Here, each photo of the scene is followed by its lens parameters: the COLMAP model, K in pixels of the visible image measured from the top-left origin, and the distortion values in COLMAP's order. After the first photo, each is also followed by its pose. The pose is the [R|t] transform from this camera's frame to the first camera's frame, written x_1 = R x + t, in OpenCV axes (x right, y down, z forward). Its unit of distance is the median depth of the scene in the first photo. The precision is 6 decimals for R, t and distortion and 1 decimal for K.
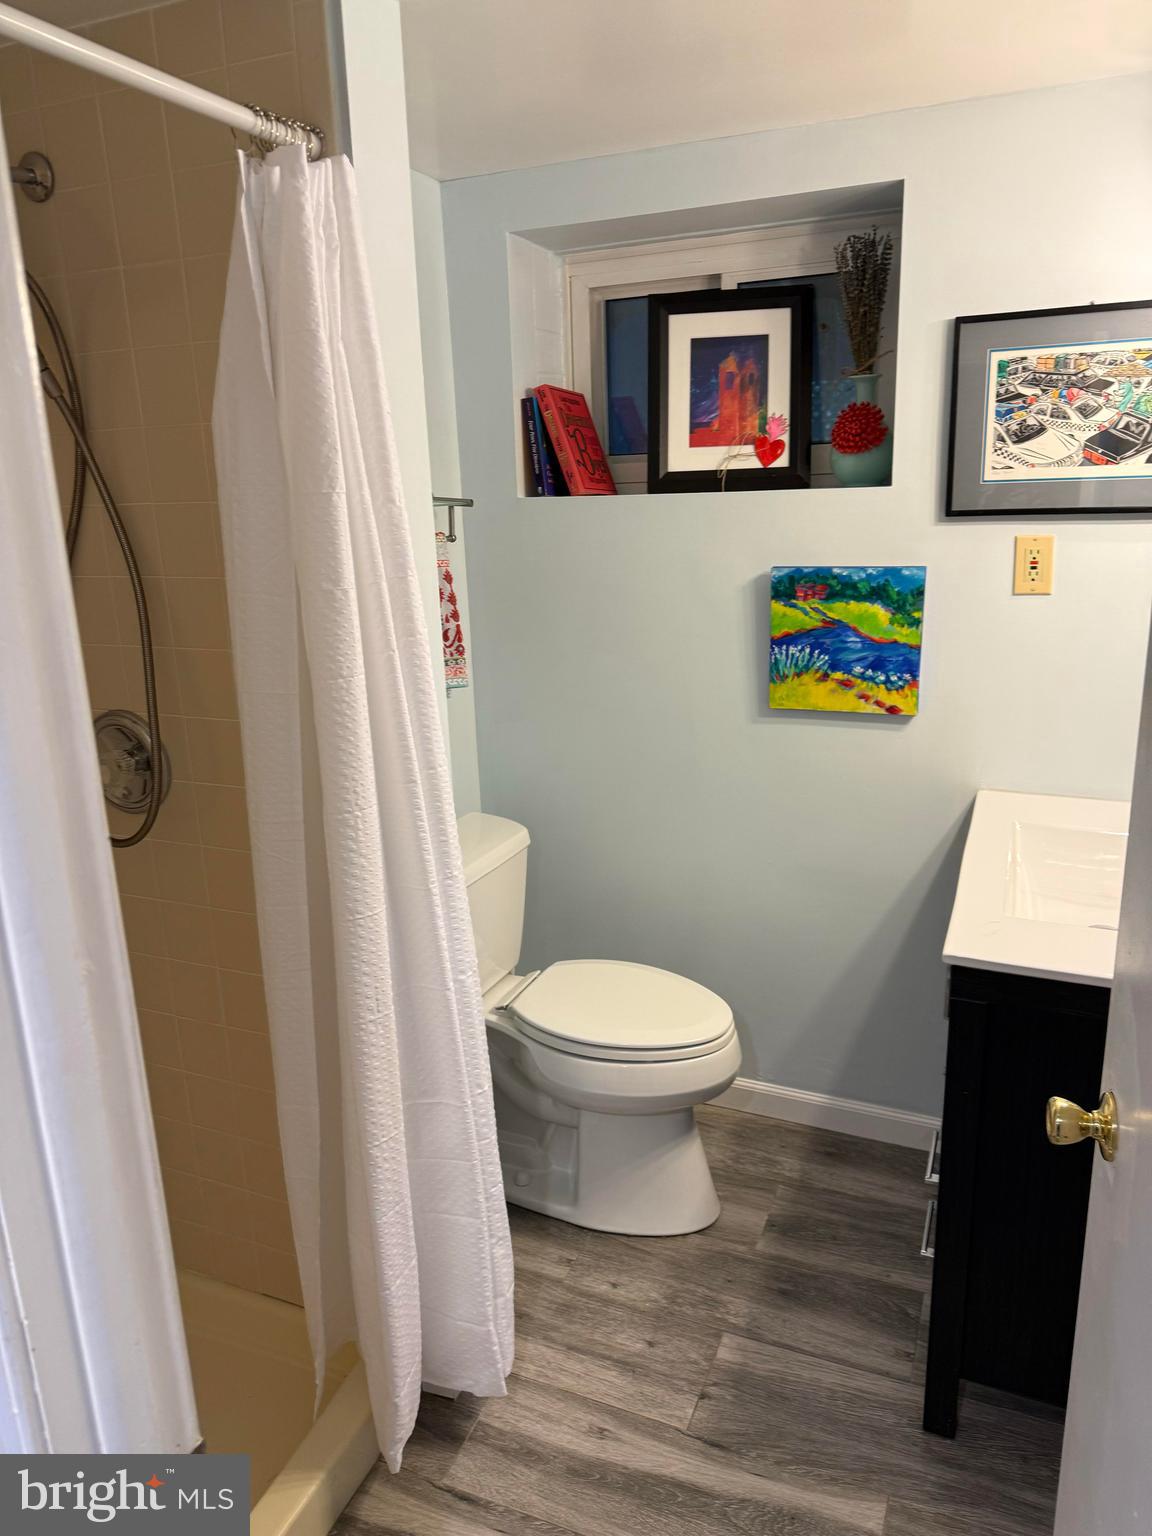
lens RADIAL K [[1080.1, 0, 575.2], [0, 1080.1, 737.3], [0, 0, 1]] dist [0.055555, -0.065923]
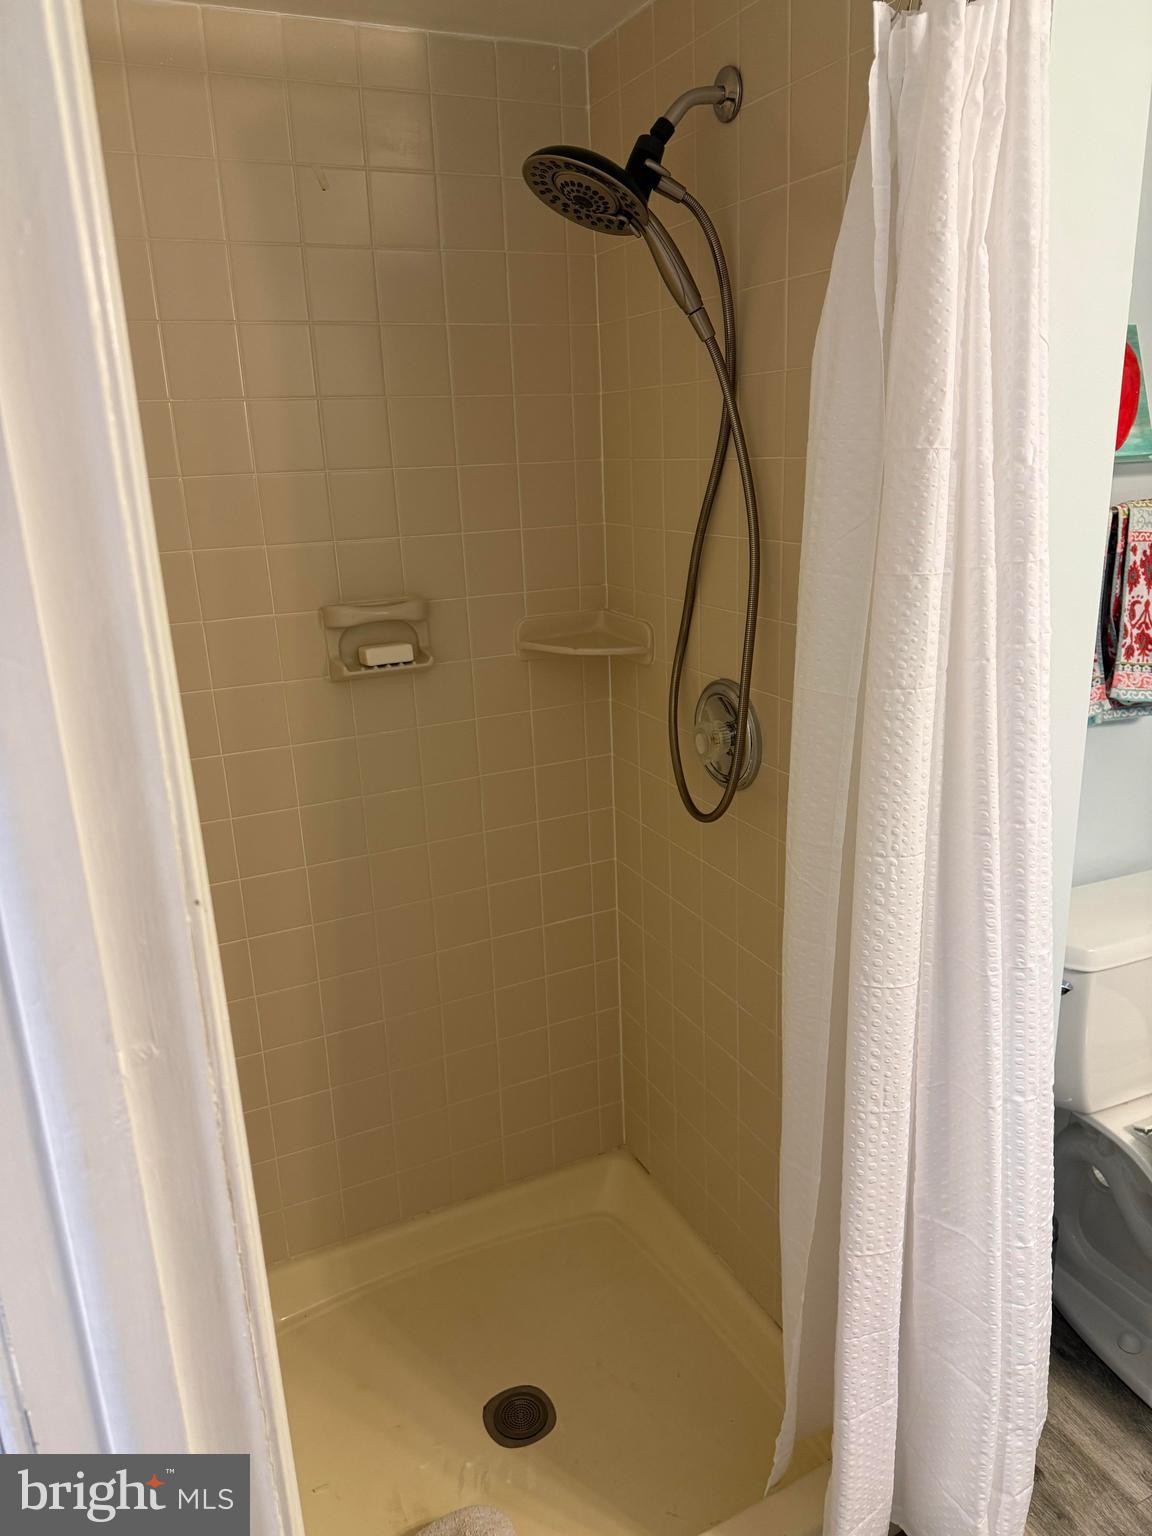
lens RADIAL K [[1080.1, 0, 602.5], [0, 1080.1, 744.8], [0, 0, 1]] dist [0.055555, -0.065923]
pose [[0.755892, 0.188935, -0.626842, 0.149032], [-0.153710, 0.981907, 0.110600, -0.084373], [0.636396, 0.012750, 0.771257, 0.320228]]
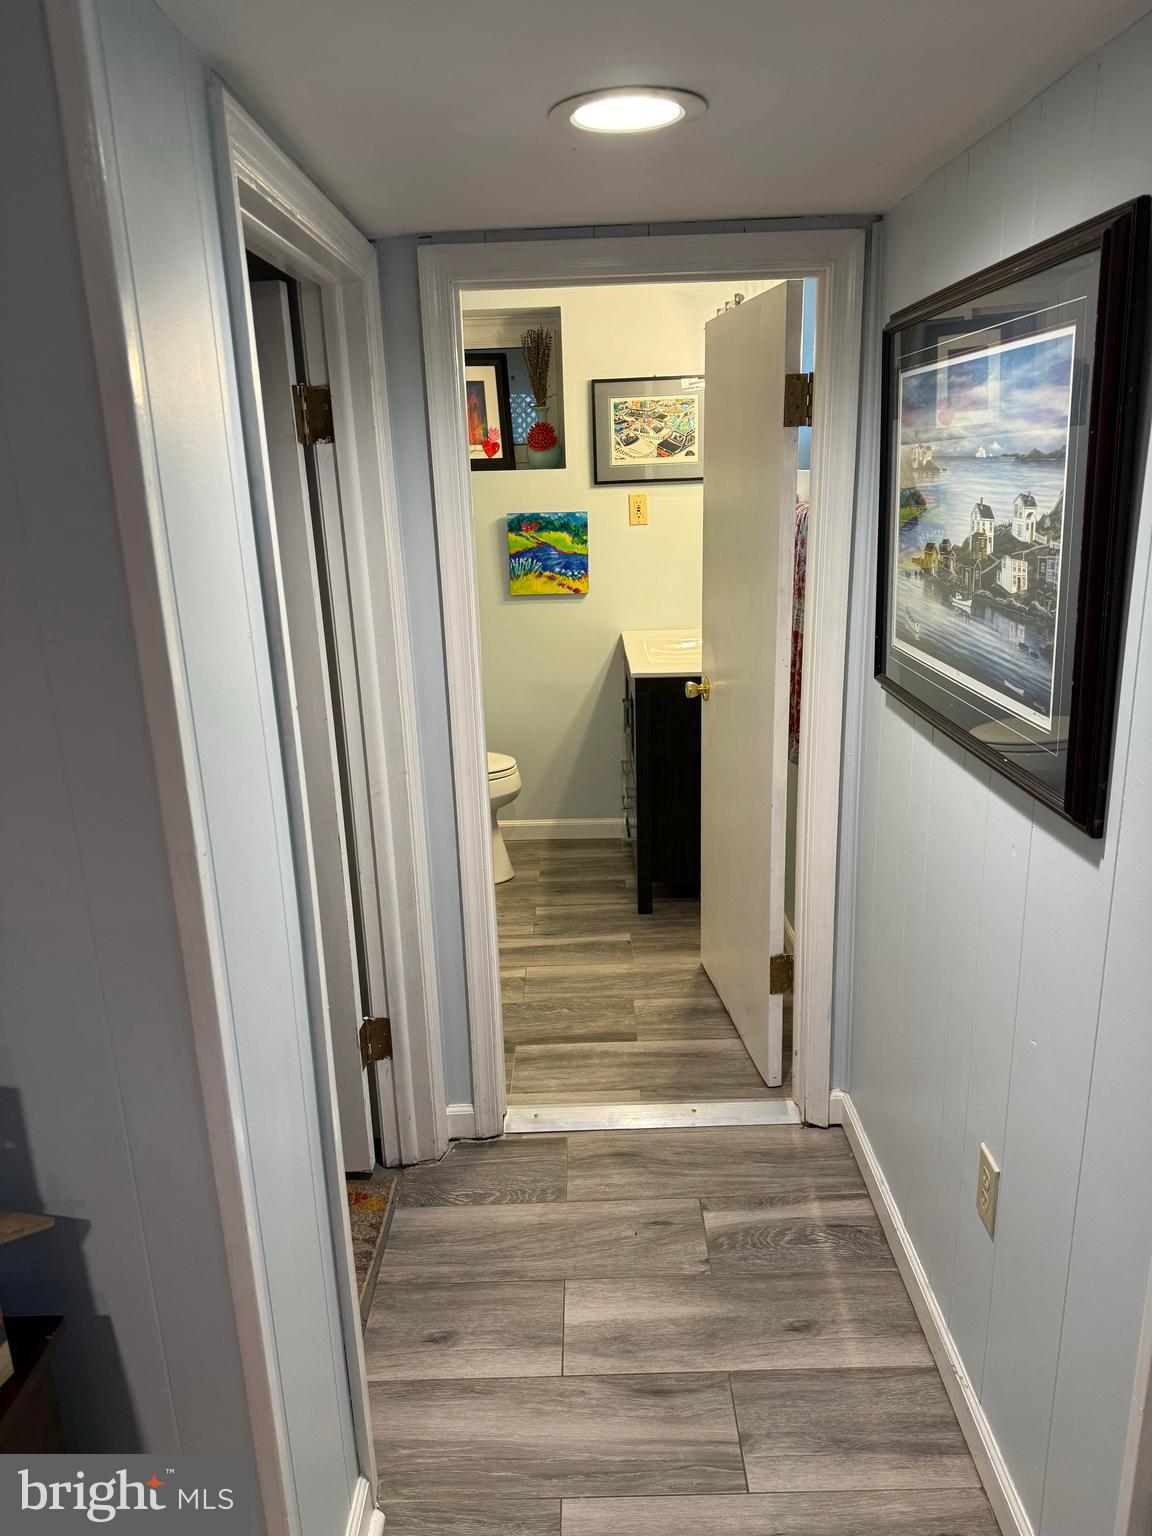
lens RADIAL K [[1080.1, 0, 578.7], [0, 1080.1, 759.4], [0, 0, 1]] dist [0.055555, -0.065923]
pose [[0.920010, -0.106515, 0.377141, -0.429386], [0.097699, 0.994309, 0.042490, 0.182547], [-0.379521, -0.002245, 0.925181, -0.706777]]
